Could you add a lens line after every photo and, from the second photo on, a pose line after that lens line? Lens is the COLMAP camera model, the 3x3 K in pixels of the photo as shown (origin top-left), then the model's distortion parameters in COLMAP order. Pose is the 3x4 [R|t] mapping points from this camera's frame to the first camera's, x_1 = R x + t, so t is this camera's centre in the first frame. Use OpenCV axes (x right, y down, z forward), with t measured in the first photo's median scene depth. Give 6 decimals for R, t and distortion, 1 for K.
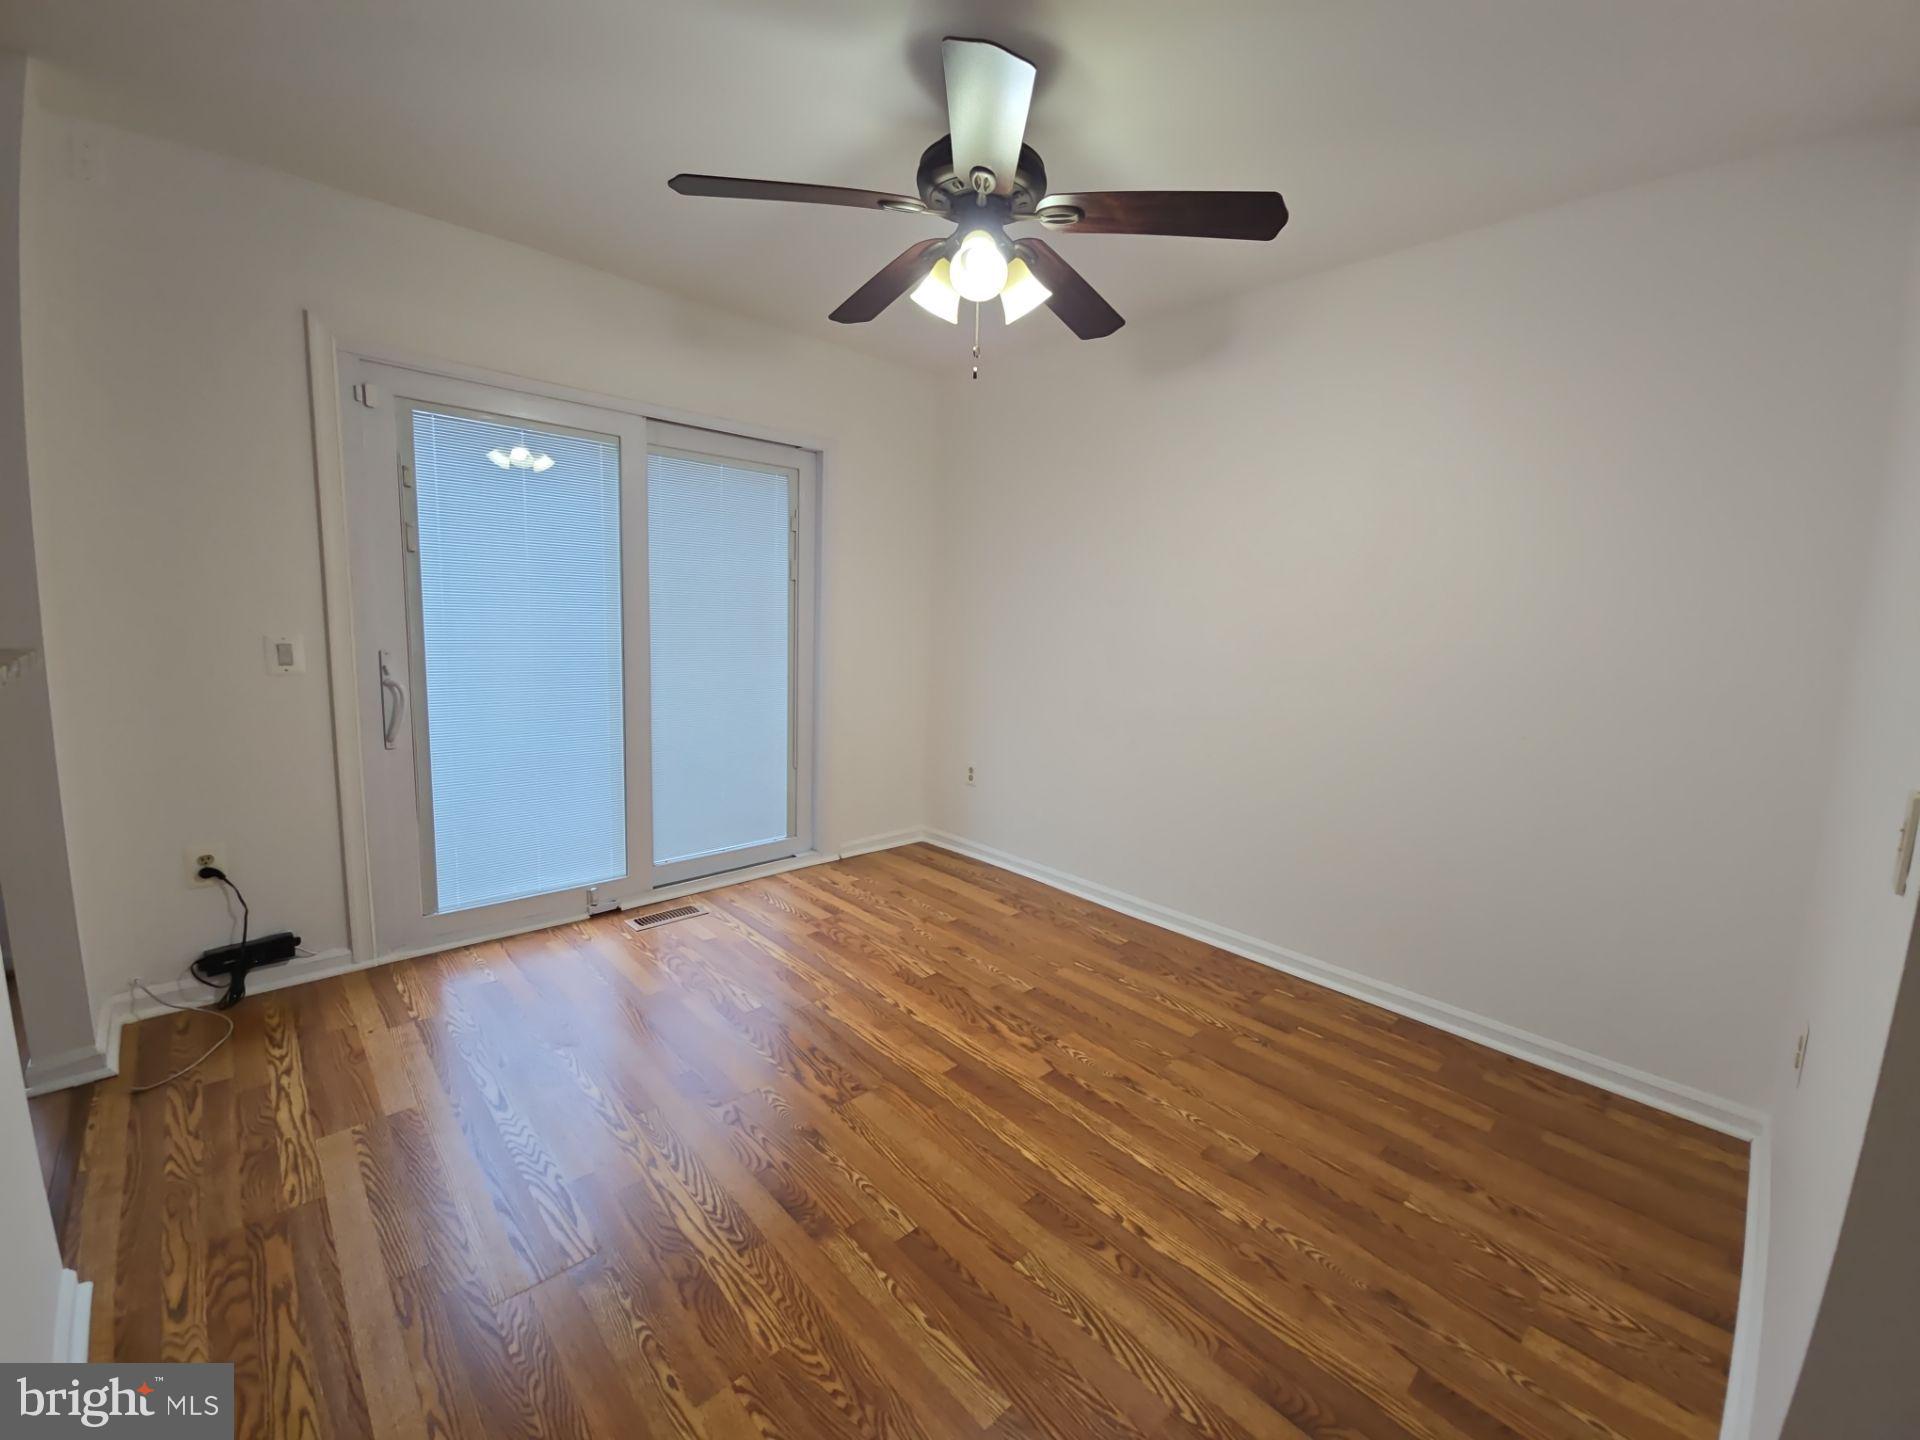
lens RADIAL K [[780.7, 0, 981.5], [0, 780.7, 707.8], [0, 0, 1]] dist [0.004418, -0.004068]
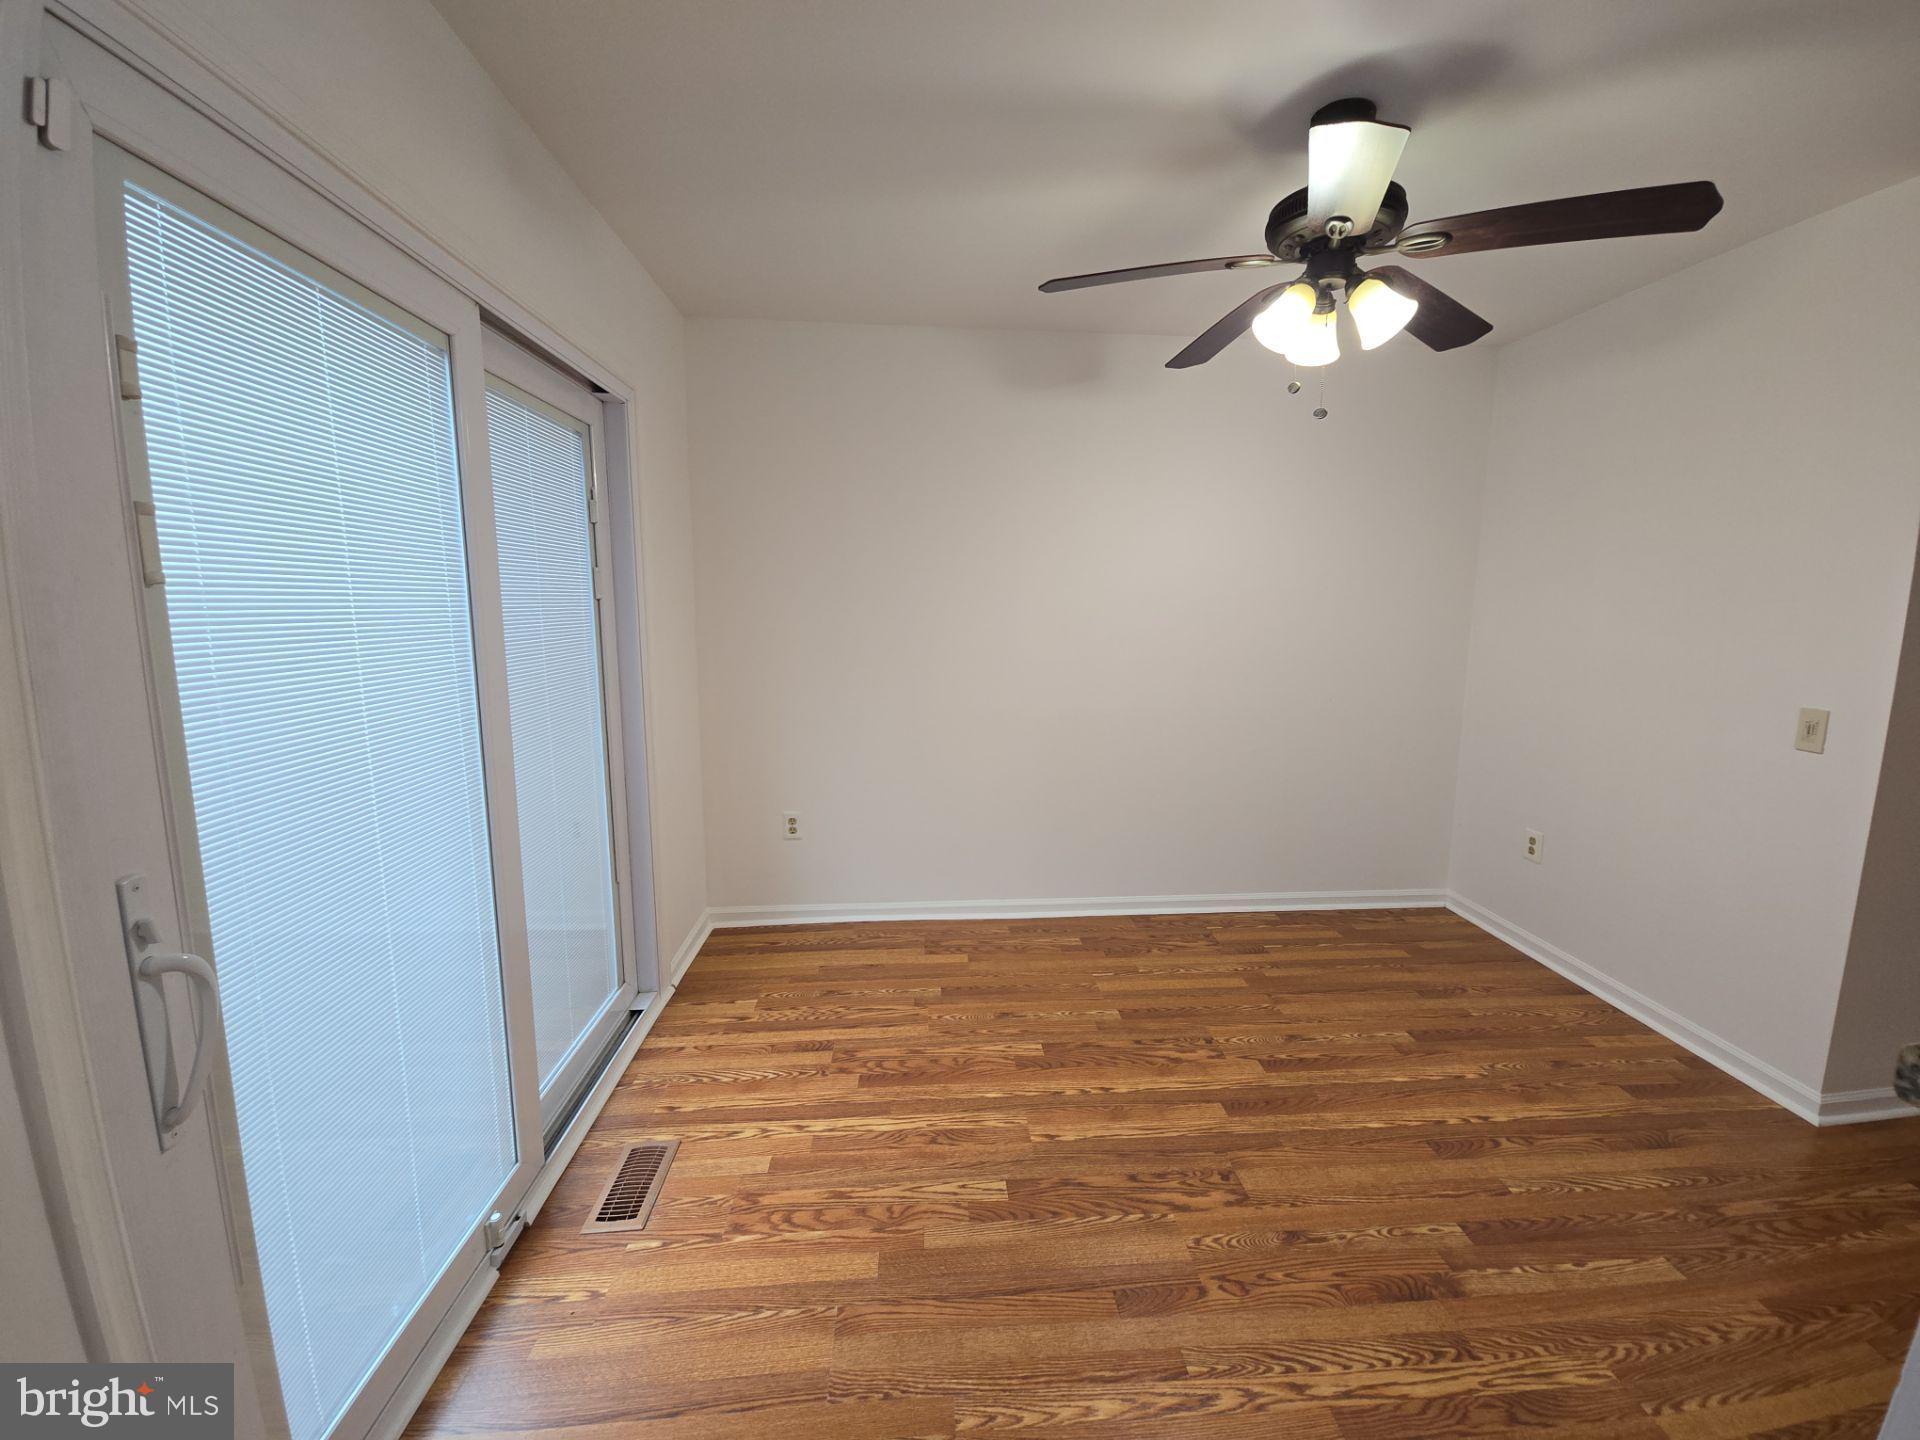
lens RADIAL K [[780.7, 0, 980.6], [0, 780.7, 710.3], [0, 0, 1]] dist [0.004418, -0.004068]
pose [[0.634662, -0.140343, 0.759940, -0.805068], [0.113195, 0.989648, 0.088229, -0.138725], [-0.764455, 0.030026, 0.643978, 0.516425]]
